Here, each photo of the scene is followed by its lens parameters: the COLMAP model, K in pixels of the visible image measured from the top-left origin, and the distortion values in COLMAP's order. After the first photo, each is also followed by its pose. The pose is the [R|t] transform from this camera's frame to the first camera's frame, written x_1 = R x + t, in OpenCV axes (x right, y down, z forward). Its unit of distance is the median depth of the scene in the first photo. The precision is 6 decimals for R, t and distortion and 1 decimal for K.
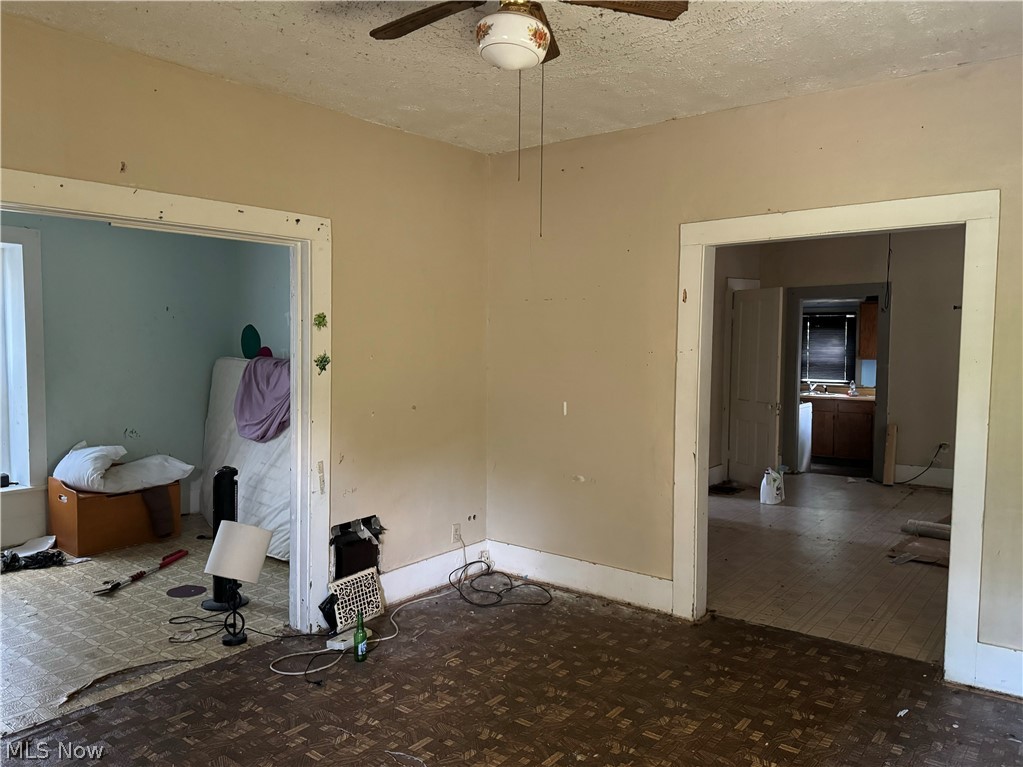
lens RADIAL K [[726.0, 0, 511.5], [0, 726.0, 383.5], [0, 0, 1]] dist [0.078353, -0.101895]
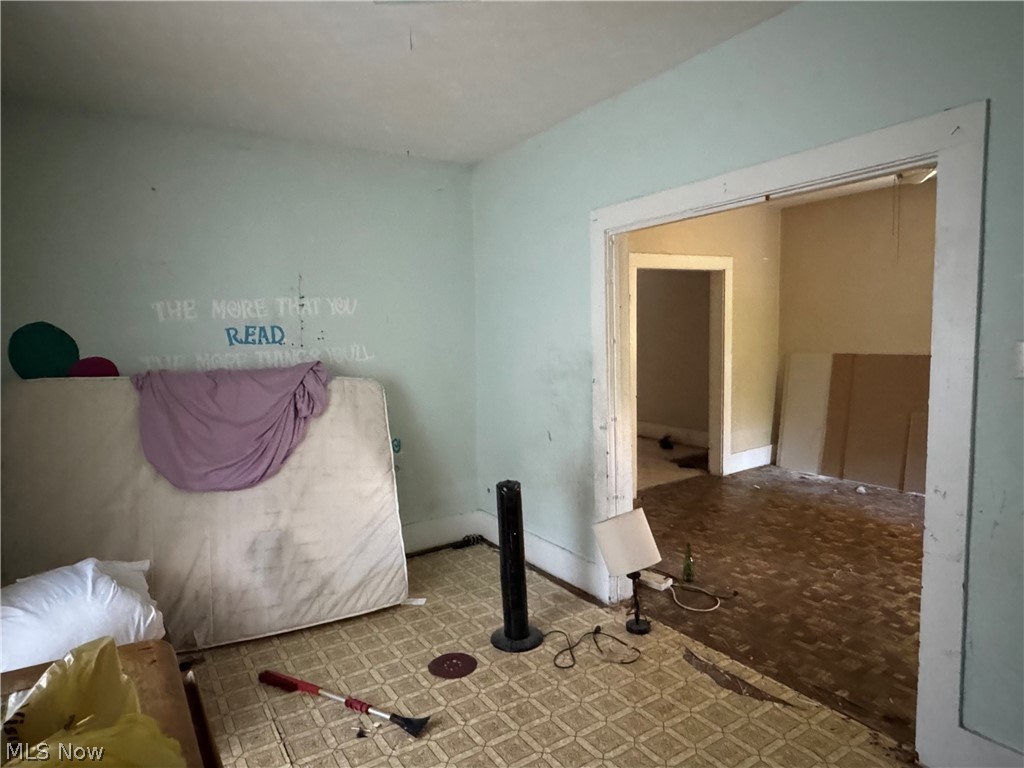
lens RADIAL K [[570.3, 0, 512.0], [0, 570.3, 384.0], [0, 0, 1]] dist [-0.003127, -0.001184]
pose [[0.372762, -0.101141, 0.922399, -1.175629], [0.093877, 0.993052, 0.070951, -0.052623], [-0.923166, 0.060144, 0.379667, 0.888093]]
